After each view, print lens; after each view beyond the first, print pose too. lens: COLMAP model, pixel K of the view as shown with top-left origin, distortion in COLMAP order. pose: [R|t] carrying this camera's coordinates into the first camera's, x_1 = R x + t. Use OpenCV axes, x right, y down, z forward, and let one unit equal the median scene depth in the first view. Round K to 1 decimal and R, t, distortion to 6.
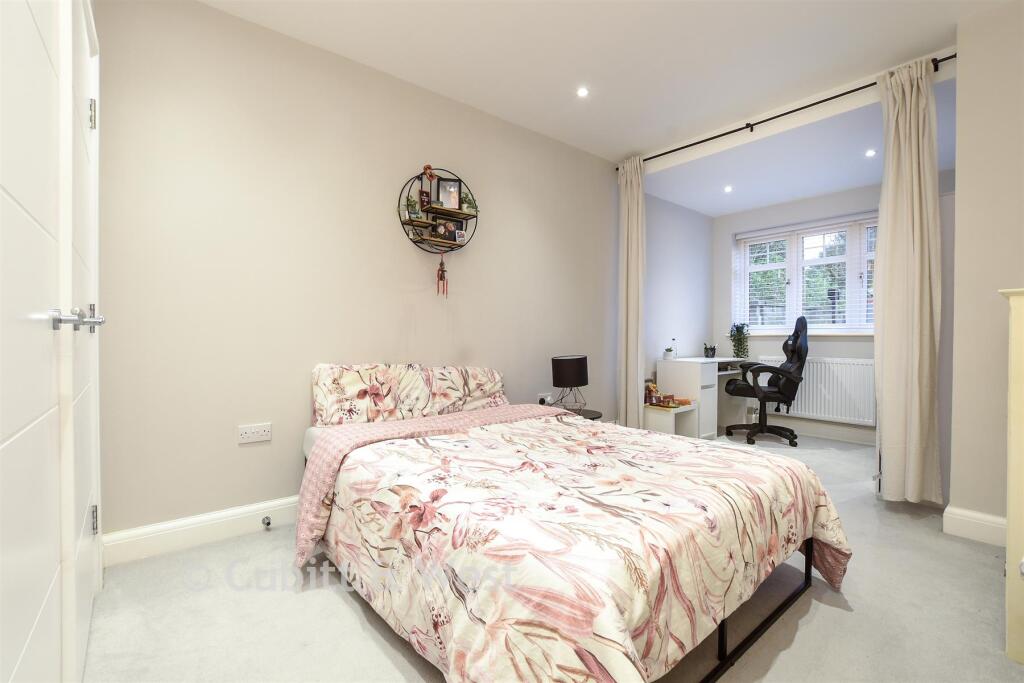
lens RADIAL K [[448.0, 0, 508.6], [0, 448.0, 338.8], [0, 0, 1]] dist [-0.001185, -0.000008]
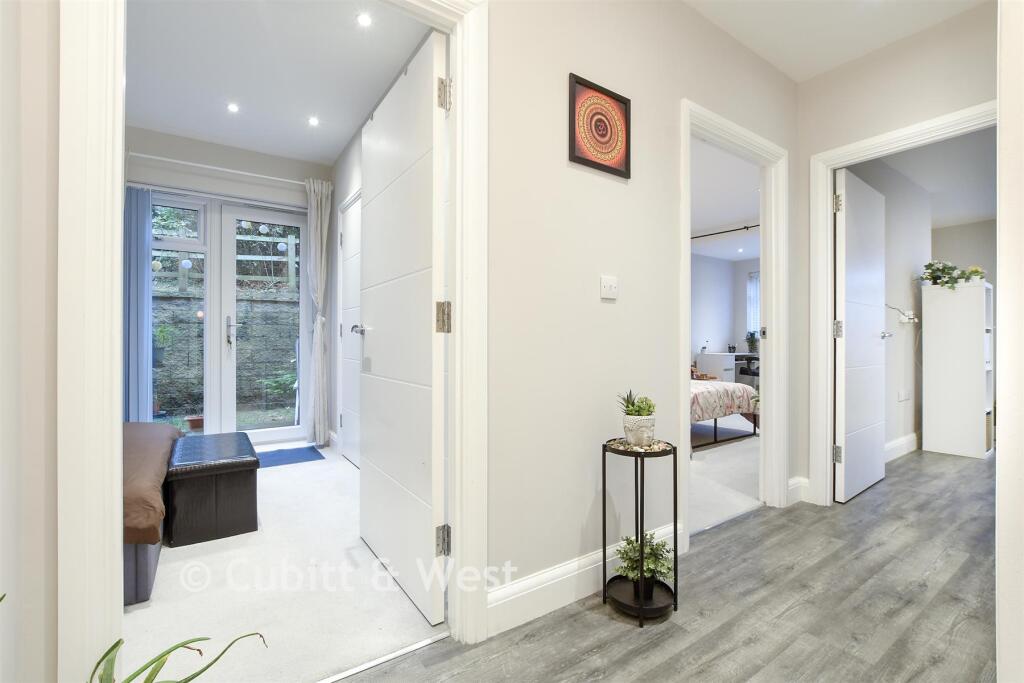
lens RADIAL K [[448.0, 0, 508.6], [0, 448.0, 338.8], [0, 0, 1]] dist [-0.001185, -0.000008]
pose [[0.996137, -0.003738, -0.087731, -0.212620], [0.002875, 0.999946, -0.009952, 0.006033], [0.087763, 0.009661, 0.996095, -0.697380]]
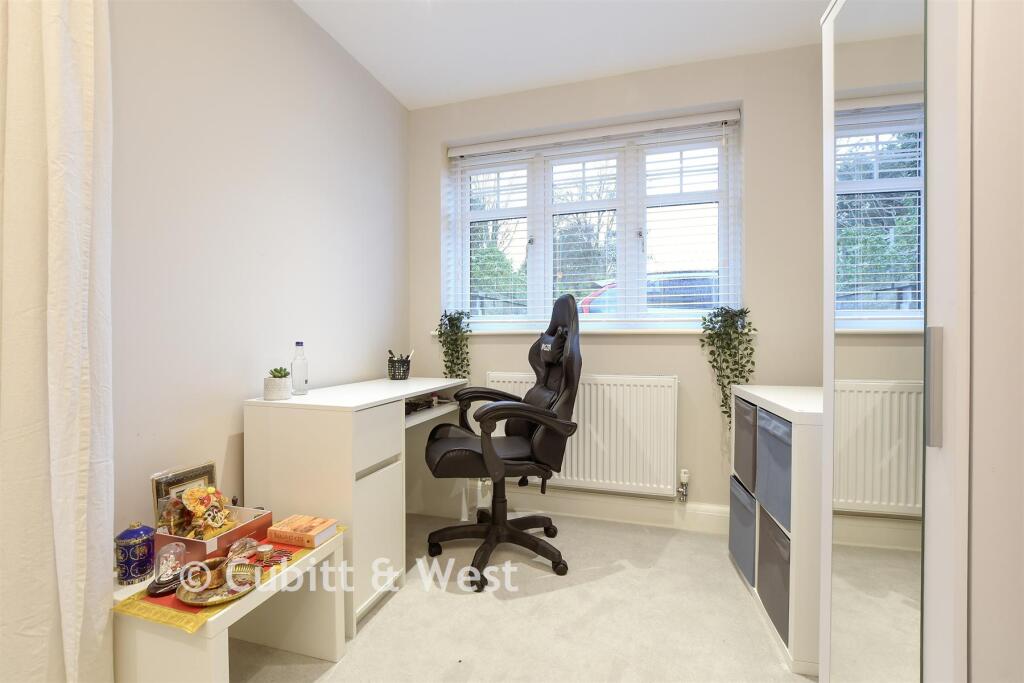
lens RADIAL K [[448.0, 0, 508.6], [0, 448.0, 338.8], [0, 0, 1]] dist [-0.001185, -0.000008]
pose [[0.833281, -0.006709, 0.552810, 0.311367], [0.007266, 0.999973, 0.001183, -0.001956], [-0.552803, 0.003031, 0.833307, 0.590144]]
